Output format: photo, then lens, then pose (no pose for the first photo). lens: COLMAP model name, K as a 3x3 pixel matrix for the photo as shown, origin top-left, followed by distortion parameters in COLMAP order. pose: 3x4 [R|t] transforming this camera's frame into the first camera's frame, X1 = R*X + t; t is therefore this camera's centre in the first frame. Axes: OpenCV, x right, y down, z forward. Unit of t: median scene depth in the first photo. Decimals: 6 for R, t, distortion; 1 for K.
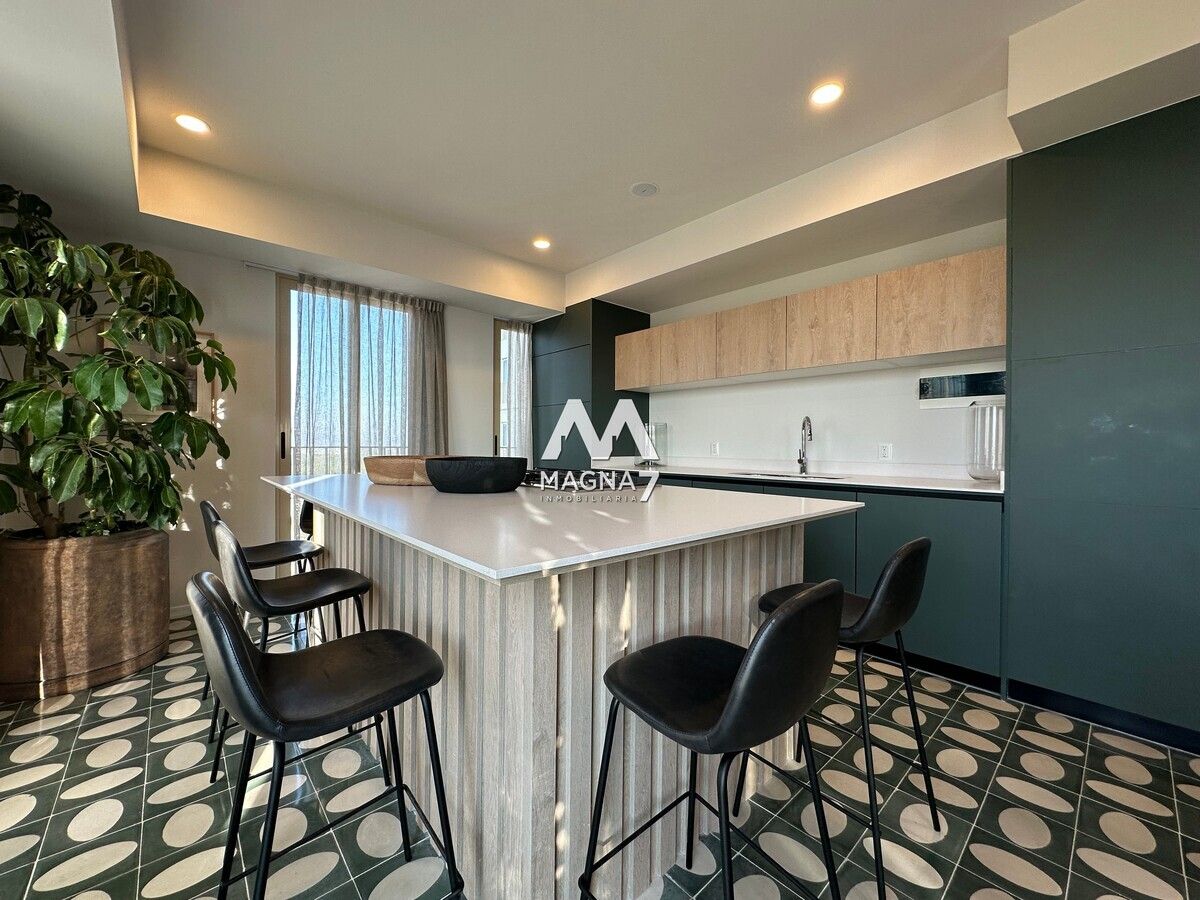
lens RADIAL K [[478.2, 0, 599.1], [0, 478.2, 450.7], [0, 0, 1]] dist [-0.003335, -0.000103]
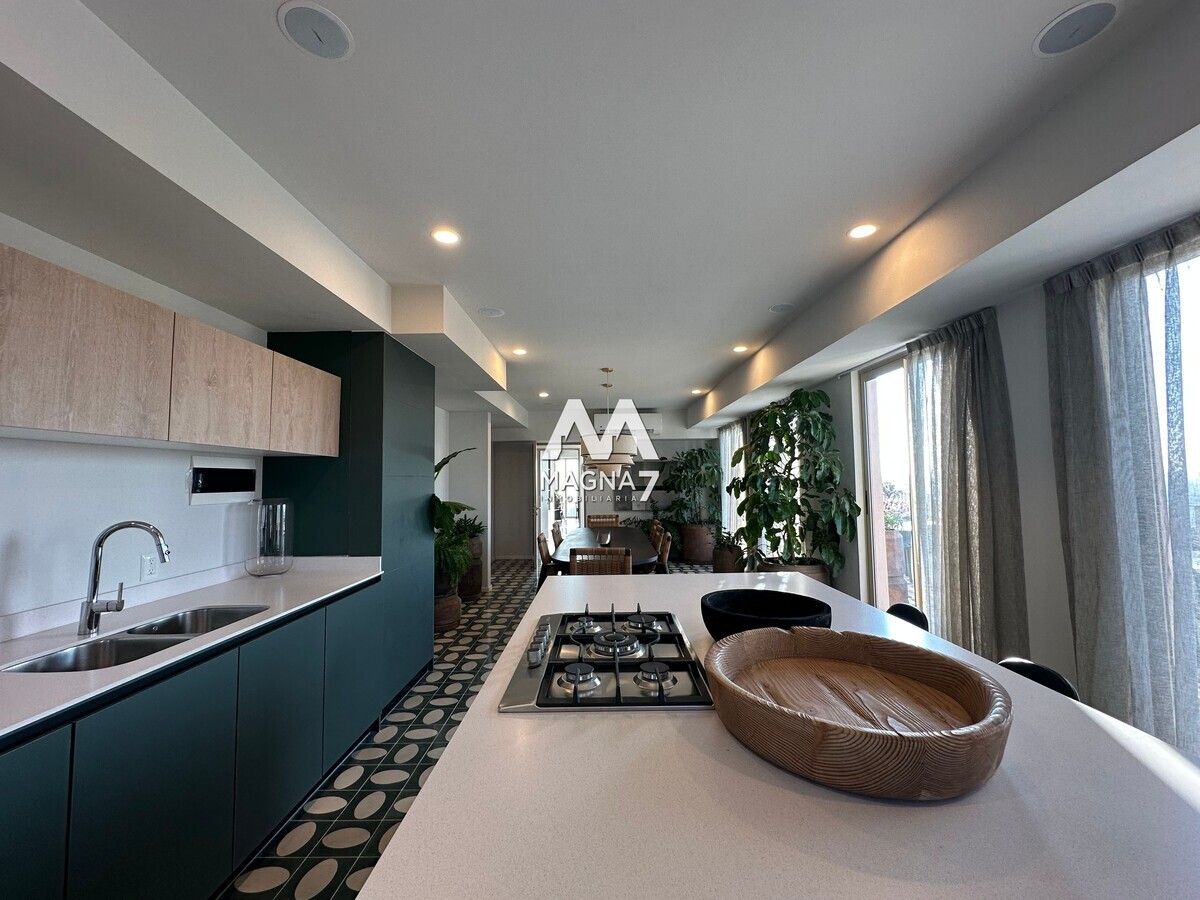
lens RADIAL K [[478.2, 0, 599.4], [0, 478.2, 450.8], [0, 0, 1]] dist [-0.003335, -0.000103]
pose [[-0.736025, 0.039307, 0.675812, -0.402626], [0.008019, 0.998749, -0.049357, -0.139913], [-0.676907, -0.030909, -0.735419, 1.191386]]
